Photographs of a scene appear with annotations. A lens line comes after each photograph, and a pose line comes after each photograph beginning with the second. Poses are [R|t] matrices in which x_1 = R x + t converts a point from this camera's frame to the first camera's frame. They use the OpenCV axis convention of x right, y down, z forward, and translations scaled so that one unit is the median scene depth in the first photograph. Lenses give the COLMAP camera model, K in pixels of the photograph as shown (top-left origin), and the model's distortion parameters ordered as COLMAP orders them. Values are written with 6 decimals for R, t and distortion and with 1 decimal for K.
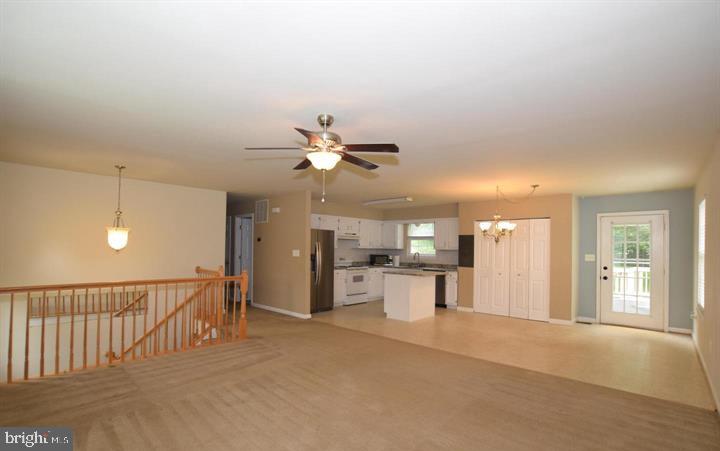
lens RADIAL K [[354.5, 0, 348.9], [0, 354.5, 241.0], [0, 0, 1]] dist [0.000198, 0.000021]
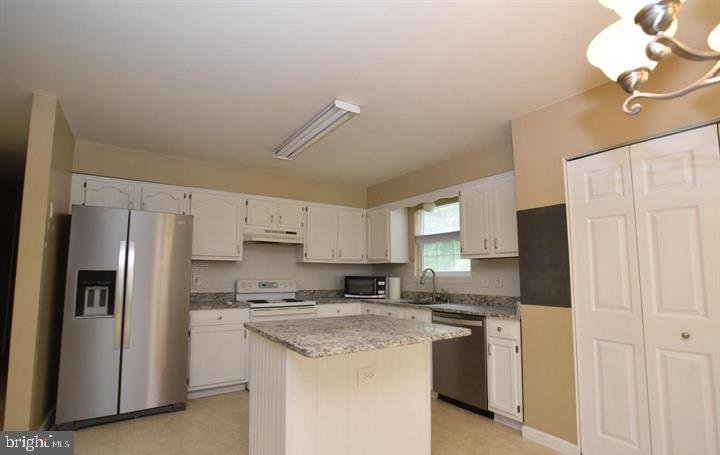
lens RADIAL K [[343.1, 0, 349.2], [0, 343.1, 241.2], [0, 0, 1]] dist [-0.033185, 0.000604]
pose [[0.973268, -0.035218, -0.226957, 0.195065], [0.015309, 0.995924, -0.088893, 0.034160], [0.229163, 0.083042, 0.969839, 0.558728]]
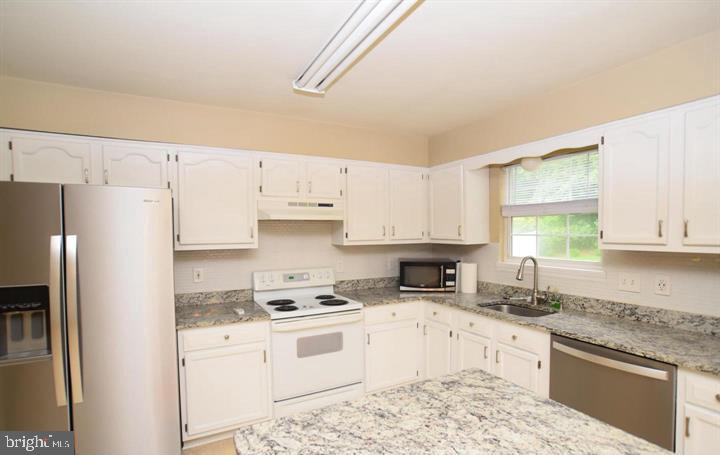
lens RADIAL K [[343.1, 0, 349.2], [0, 343.1, 241.2], [0, 0, 1]] dist [-0.033185, 0.000604]
pose [[0.945956, -0.012676, -0.324048, 0.141521], [0.025411, 0.999061, 0.035097, 0.004206], [0.323299, -0.041435, 0.945389, 0.683970]]
